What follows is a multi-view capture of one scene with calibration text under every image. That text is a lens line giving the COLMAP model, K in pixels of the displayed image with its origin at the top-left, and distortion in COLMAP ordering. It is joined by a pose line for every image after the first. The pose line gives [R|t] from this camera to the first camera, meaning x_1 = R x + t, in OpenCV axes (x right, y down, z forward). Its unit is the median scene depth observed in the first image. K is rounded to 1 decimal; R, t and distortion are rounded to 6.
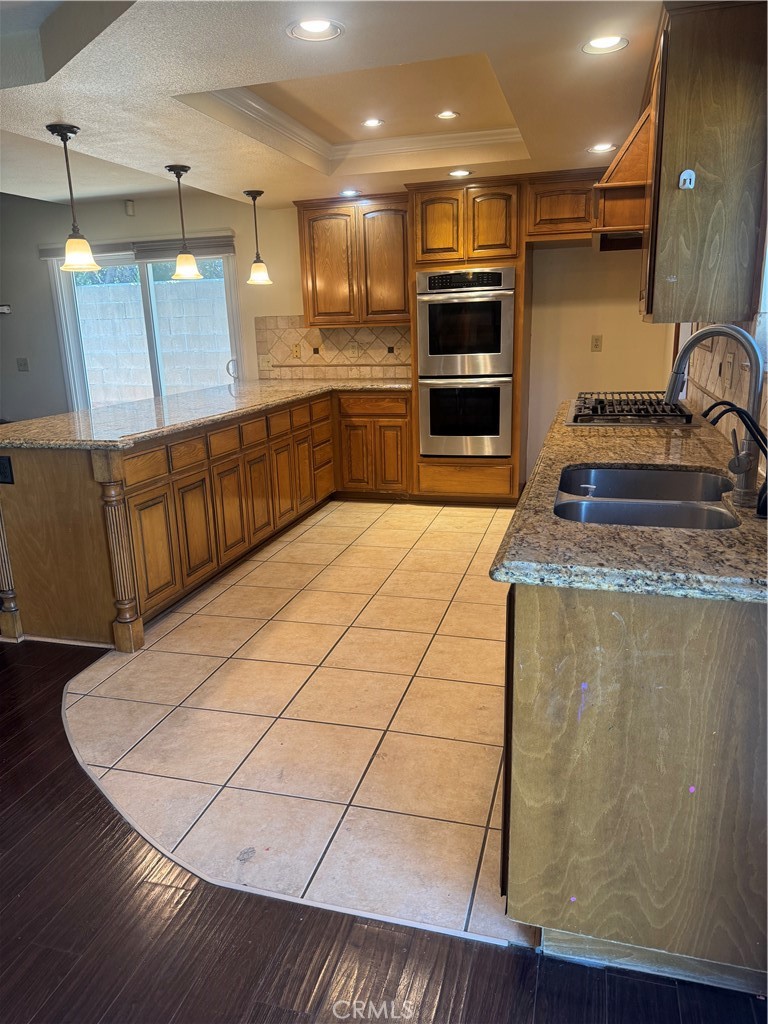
lens RADIAL K [[725.2, 0, 384.0], [0, 725.2, 512.0], [0, 0, 1]] dist [0.156213, -0.305589]
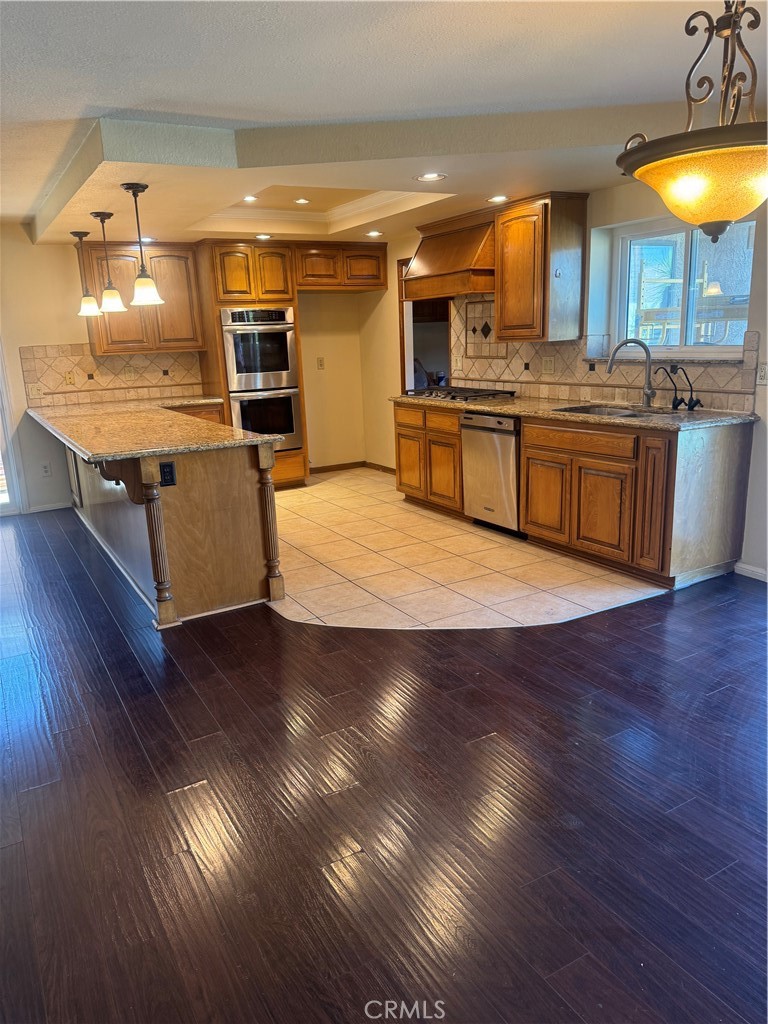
lens RADIAL K [[725.2, 0, 384.0], [0, 725.2, 512.0], [0, 0, 1]] dist [0.156213, -0.305589]
pose [[0.690699, -0.171754, 0.702449, -0.723940], [0.201559, 0.978614, 0.041092, 0.015462], [-0.694484, 0.113202, 0.710547, -0.037464]]
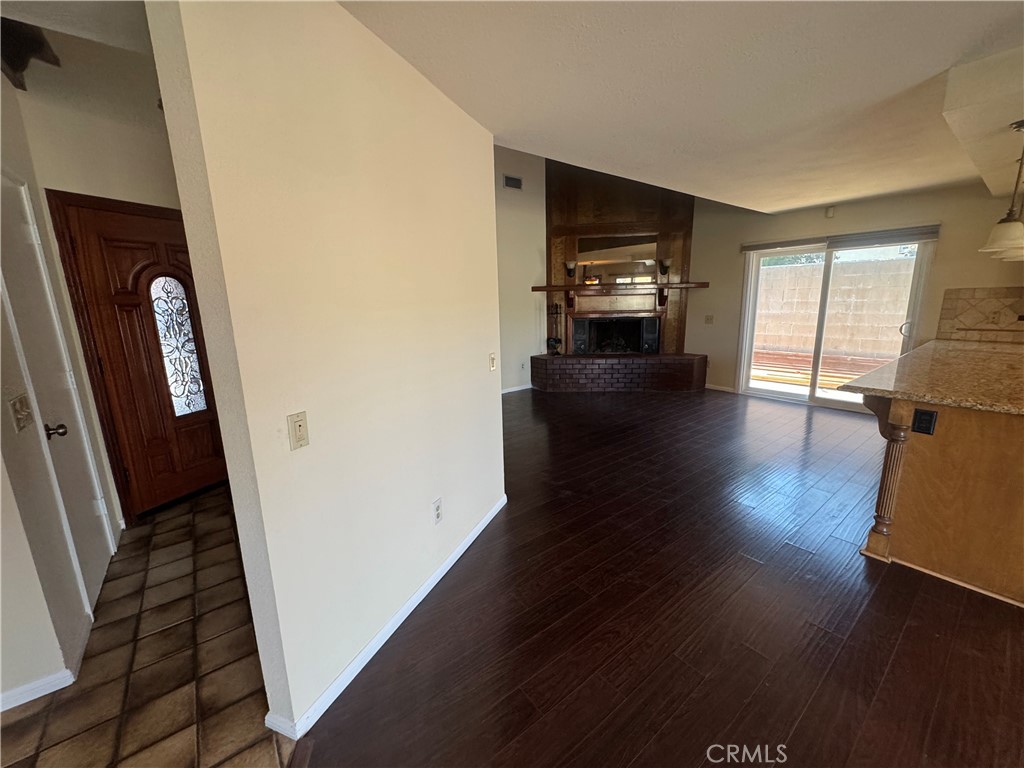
lens RADIAL K [[405.4, 0, 508.6], [0, 405.4, 379.2], [0, 0, 1]] dist [0.000146, -0.000247]
pose [[0.809482, 0.126571, -0.573340, -0.449553], [-0.148192, 0.988917, 0.009087, -0.021055], [0.568136, 0.077608, 0.819267, 0.064982]]
